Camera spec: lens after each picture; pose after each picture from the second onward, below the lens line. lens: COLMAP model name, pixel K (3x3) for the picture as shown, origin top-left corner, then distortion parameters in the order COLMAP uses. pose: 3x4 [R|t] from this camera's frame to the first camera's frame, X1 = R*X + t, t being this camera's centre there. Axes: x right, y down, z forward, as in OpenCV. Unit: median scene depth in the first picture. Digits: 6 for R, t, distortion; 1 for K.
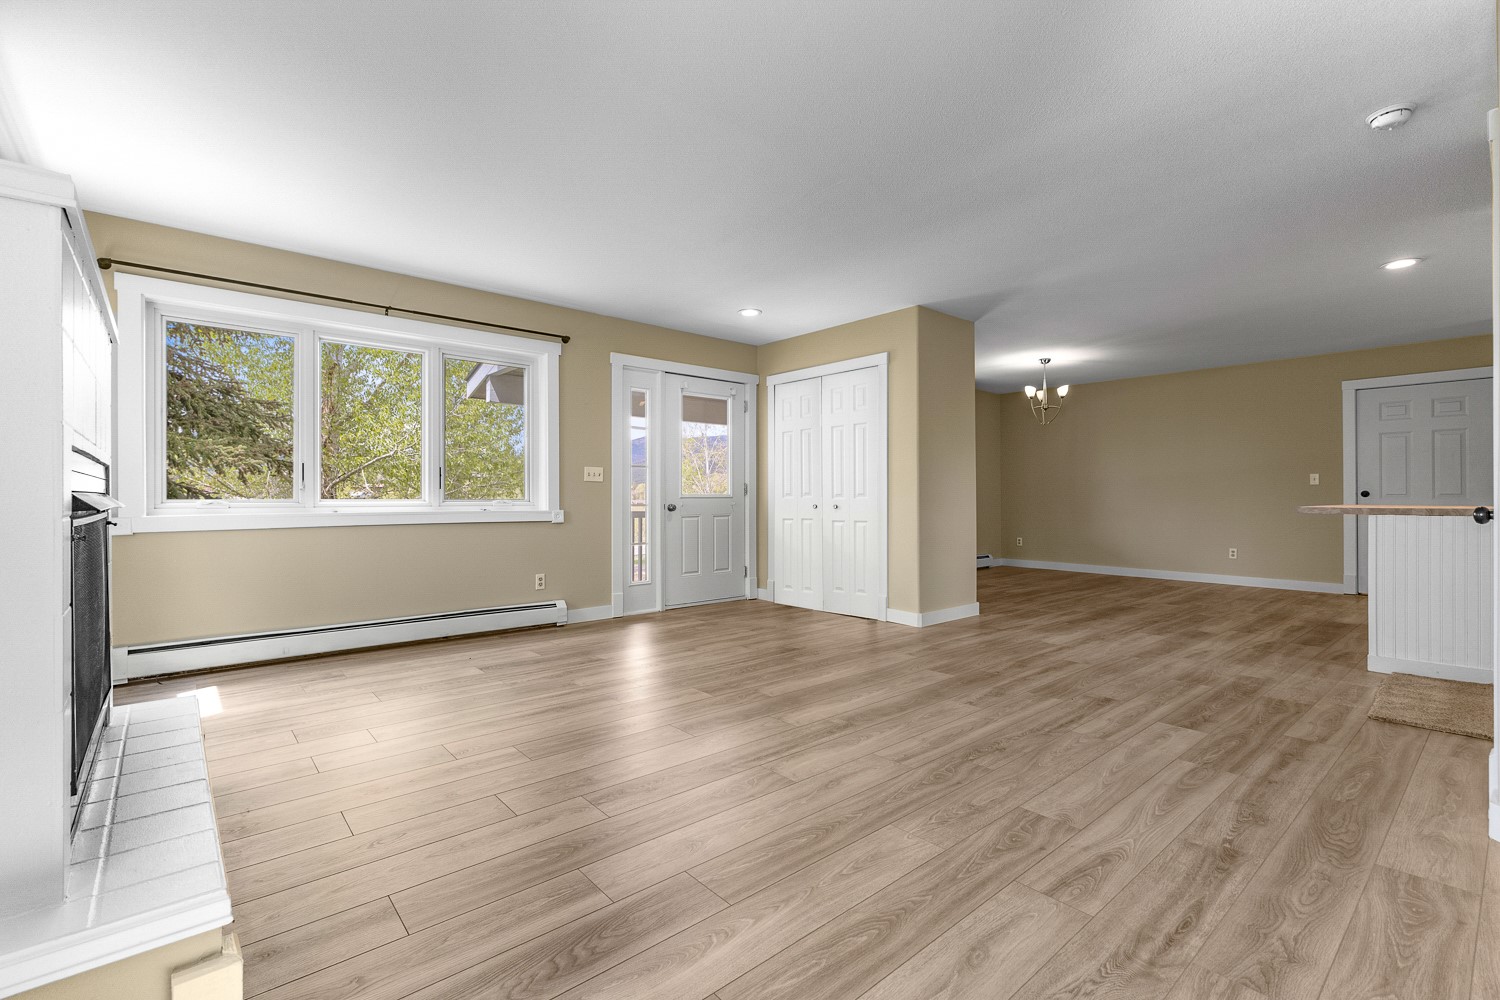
lens RADIAL K [[668.5, 0, 749.1], [0, 668.5, 481.3], [0, 0, 1]] dist [0.004120, 0.000298]
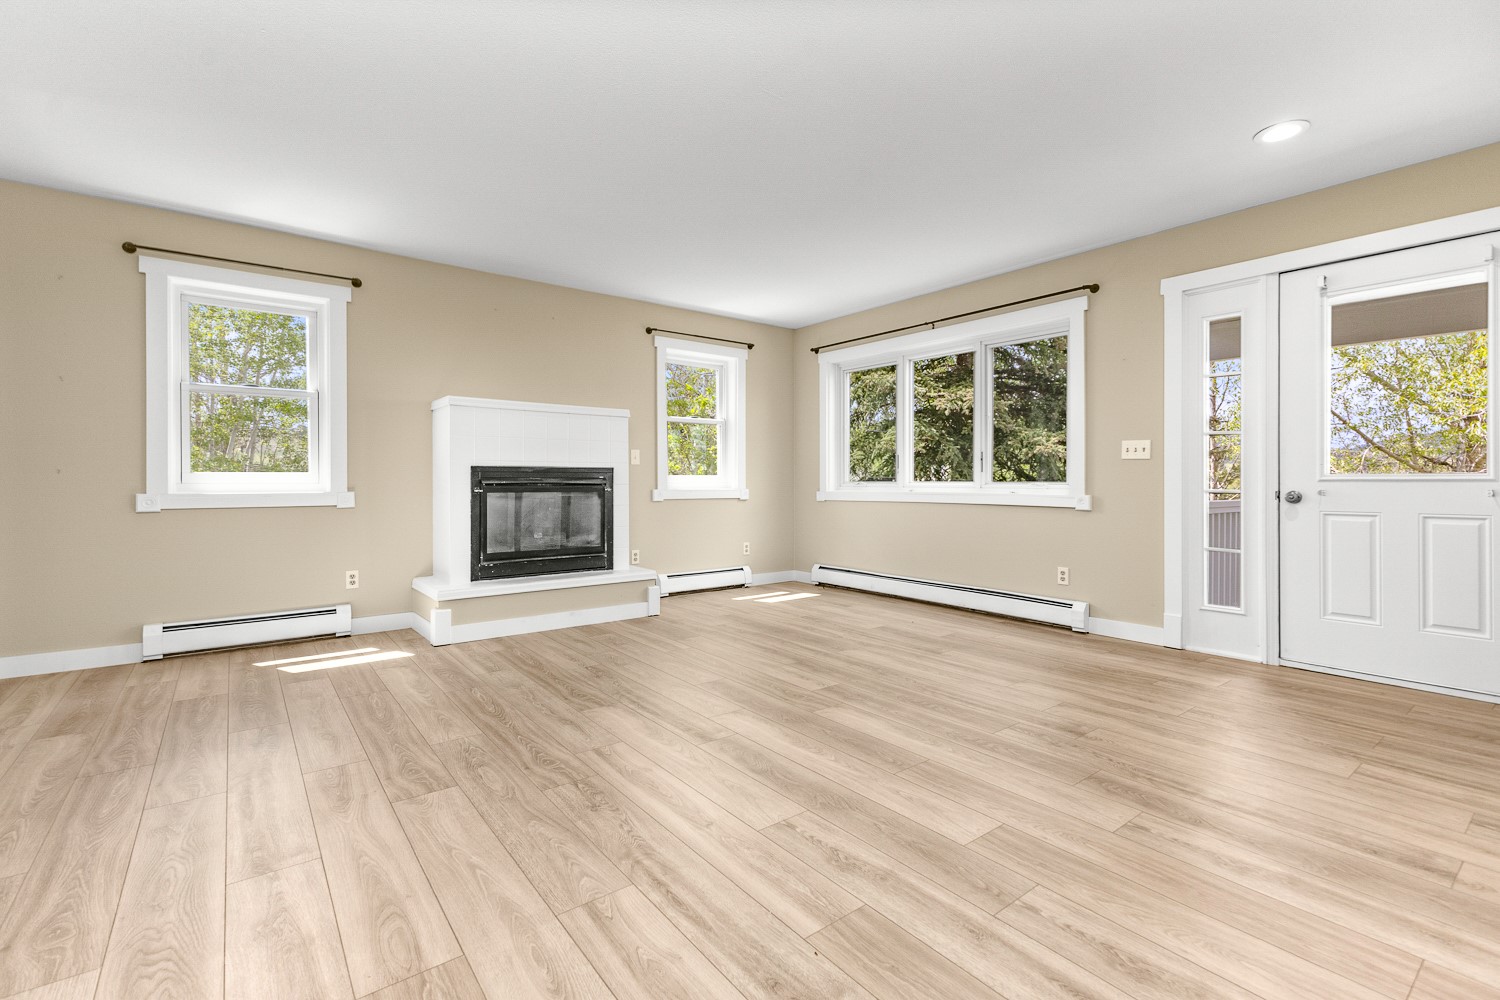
lens RADIAL K [[668.5, 0, 749.1], [0, 668.5, 481.3], [0, 0, 1]] dist [0.004120, 0.000298]
pose [[-0.056426, 0.001995, -0.998405, 0.991352], [0.024707, 0.999695, 0.000601, 0.025009], [0.998101, -0.024634, -0.056458, 1.075585]]
